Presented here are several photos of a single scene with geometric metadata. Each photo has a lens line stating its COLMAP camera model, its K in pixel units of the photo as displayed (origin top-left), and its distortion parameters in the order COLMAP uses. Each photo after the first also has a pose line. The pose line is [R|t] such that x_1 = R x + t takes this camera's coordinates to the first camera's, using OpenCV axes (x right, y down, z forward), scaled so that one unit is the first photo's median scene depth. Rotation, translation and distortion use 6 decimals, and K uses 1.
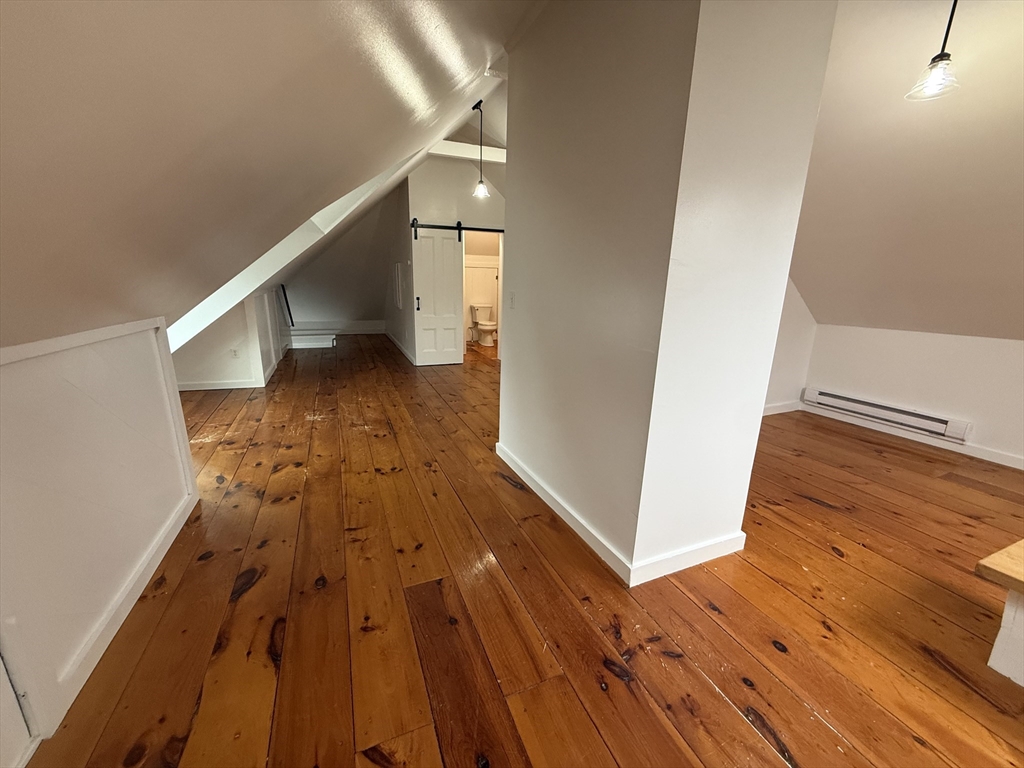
lens RADIAL K [[407.4, 0, 508.0], [0, 407.4, 383.6], [0, 0, 1]] dist [-0.001313, 0.000532]
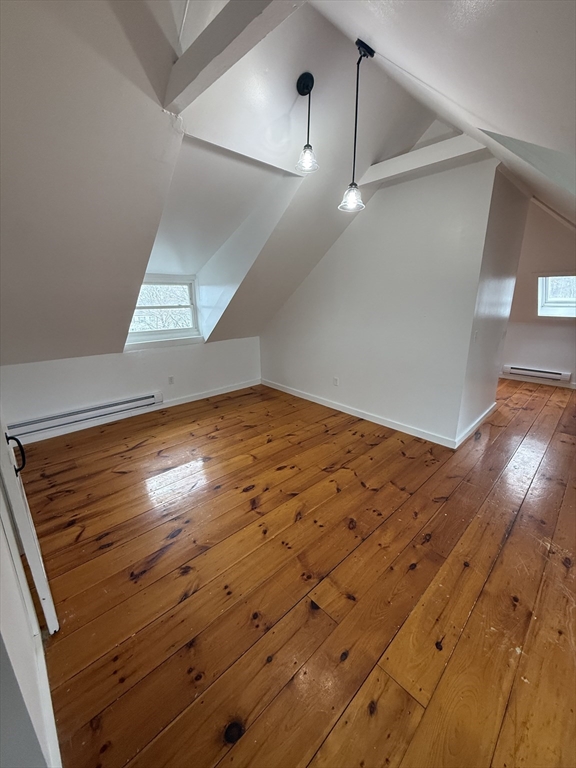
lens RADIAL K [[305.5, 0, 288.5], [0, 305.5, 381.0], [0, 0, 1]] dist [-0.001313, 0.000532]
pose [[-0.360248, -0.264069, 0.894700, -0.923953], [0.228691, 0.904831, 0.359141, -0.721349], [-0.904390, 0.333989, -0.265574, 2.292948]]
